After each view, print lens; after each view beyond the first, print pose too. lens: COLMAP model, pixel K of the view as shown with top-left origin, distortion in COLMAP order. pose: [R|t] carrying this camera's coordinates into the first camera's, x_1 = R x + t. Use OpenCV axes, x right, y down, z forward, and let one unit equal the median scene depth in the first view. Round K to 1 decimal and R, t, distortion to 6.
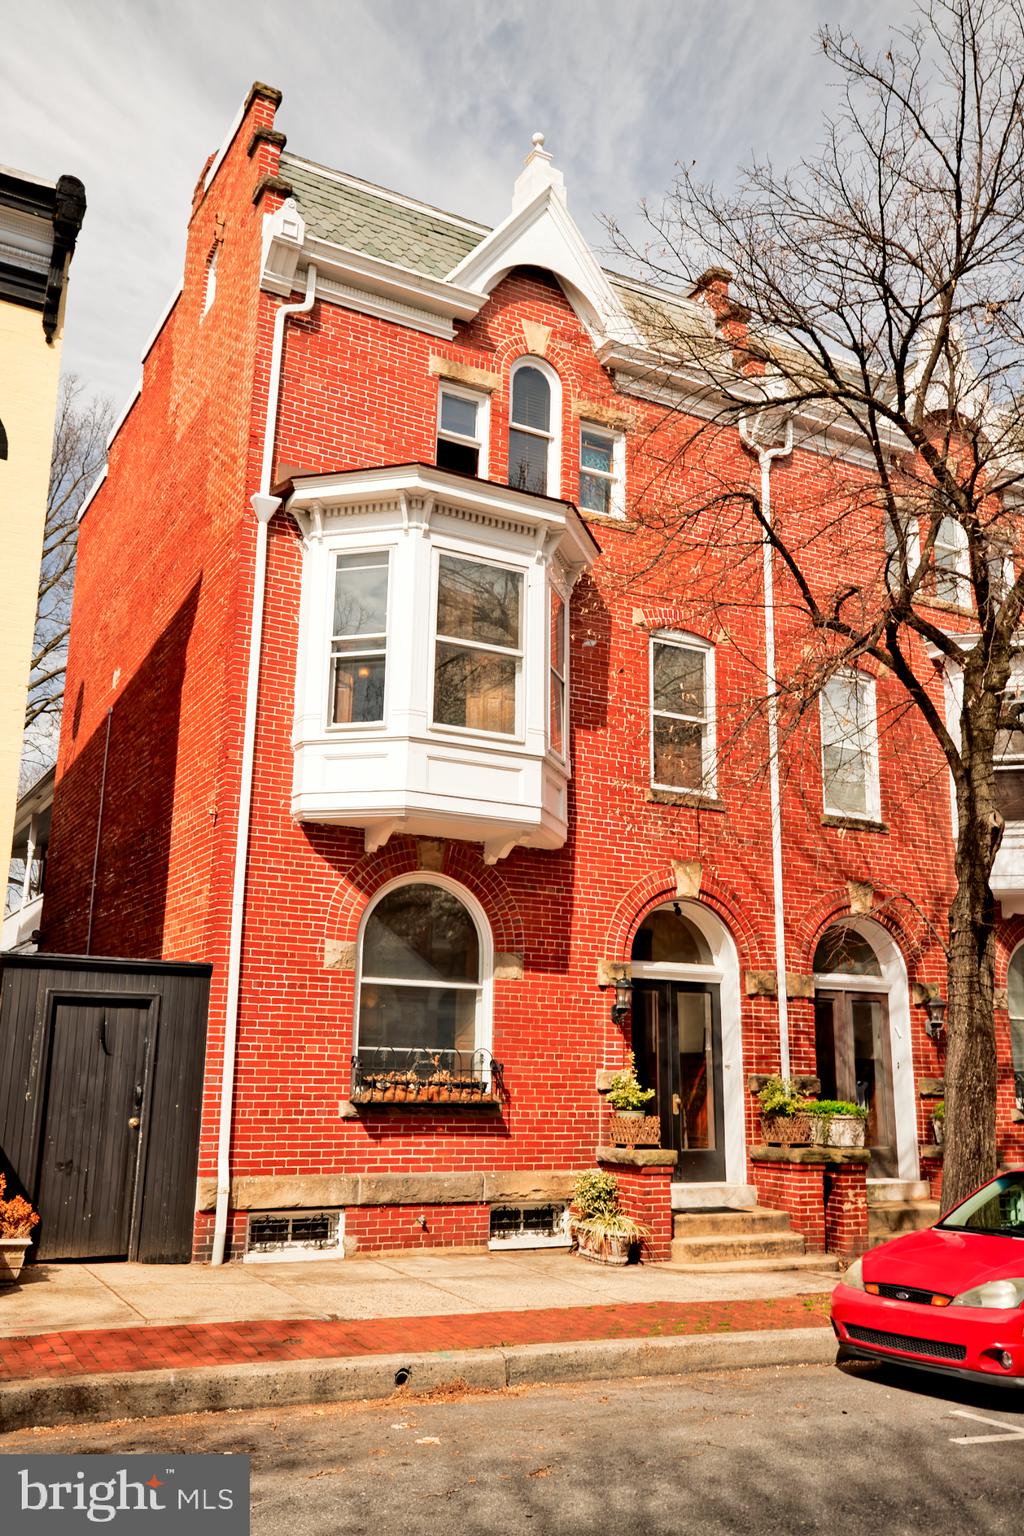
lens RADIAL K [[1316.0, 0, 507.8], [0, 1316.0, 765.9], [0, 0, 1]] dist [0.005722, 0.002307]
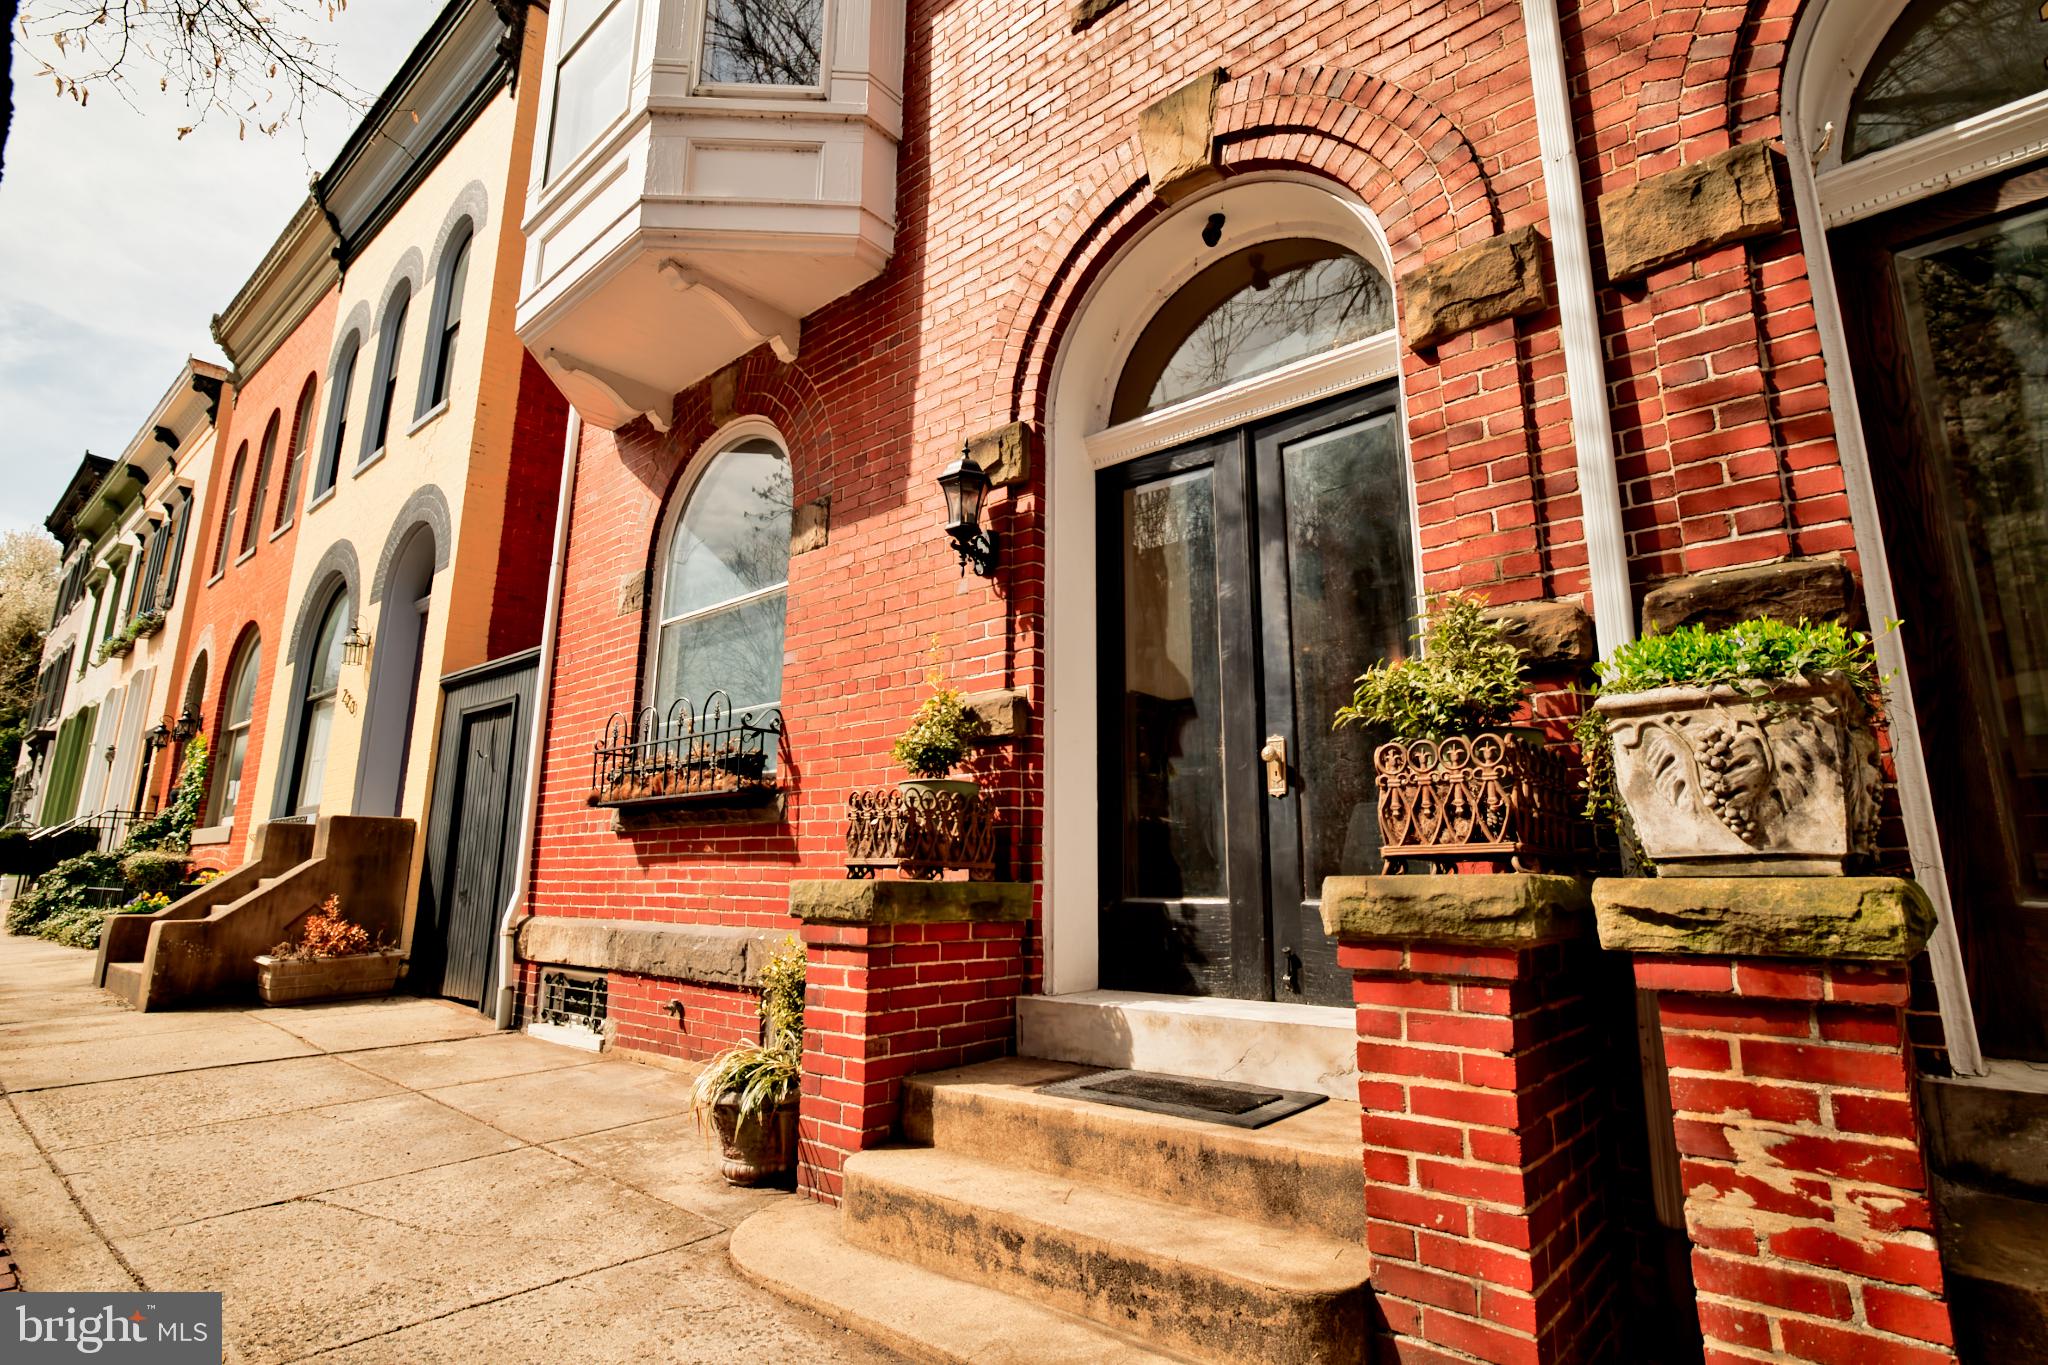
lens RADIAL K [[1025.7, 0, 1017.6], [0, 1025.7, 683.5], [0, 0, 1]] dist [-0.028863, 0.000571]
pose [[0.339848, -0.206151, -0.917608, 0.374183], [0.210373, 0.967621, -0.139473, 0.281854], [0.916650, -0.145640, 0.372212, 0.923160]]
